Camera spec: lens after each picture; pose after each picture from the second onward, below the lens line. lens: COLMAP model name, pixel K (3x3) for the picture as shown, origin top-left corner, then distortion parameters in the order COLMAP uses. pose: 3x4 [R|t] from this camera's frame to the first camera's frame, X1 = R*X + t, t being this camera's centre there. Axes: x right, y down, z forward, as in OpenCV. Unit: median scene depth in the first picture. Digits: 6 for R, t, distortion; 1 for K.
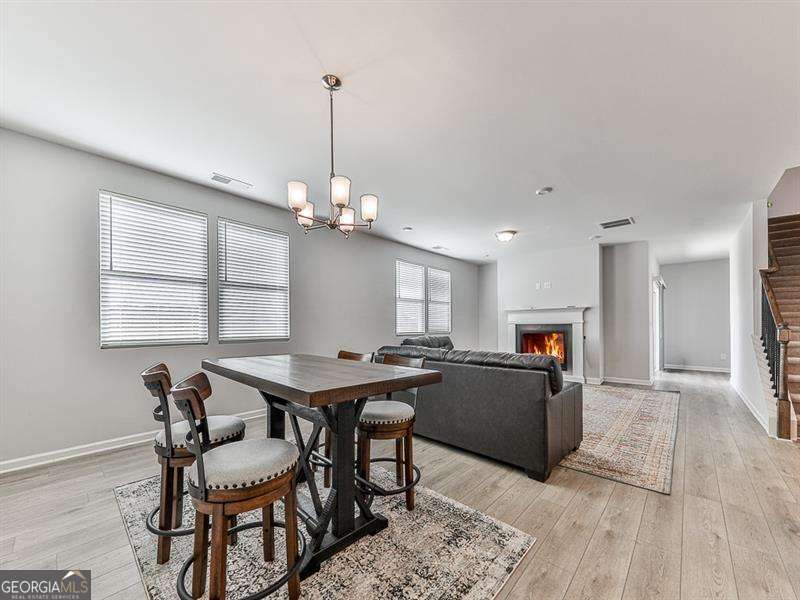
lens RADIAL K [[317.2, 0, 403.5], [0, 317.2, 324.5], [0, 0, 1]] dist [0.011926, -0.001887]
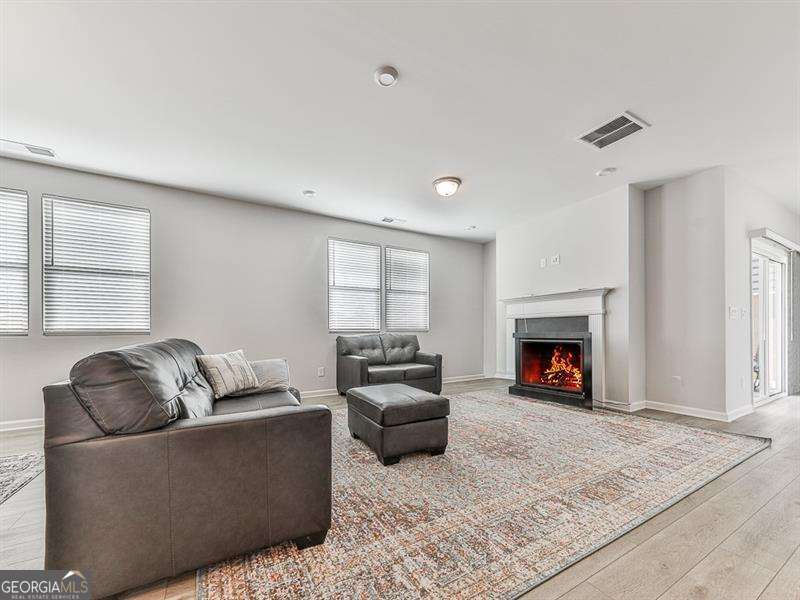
lens RADIAL K [[317.2, 0, 402.5], [0, 317.2, 330.4], [0, 0, 1]] dist [0.011926, -0.001887]
pose [[0.946620, -0.001162, -0.322349, 0.400984], [0.001625, 0.999998, 0.001167, 0.028311], [0.322347, -0.001628, 0.946620, 0.276613]]
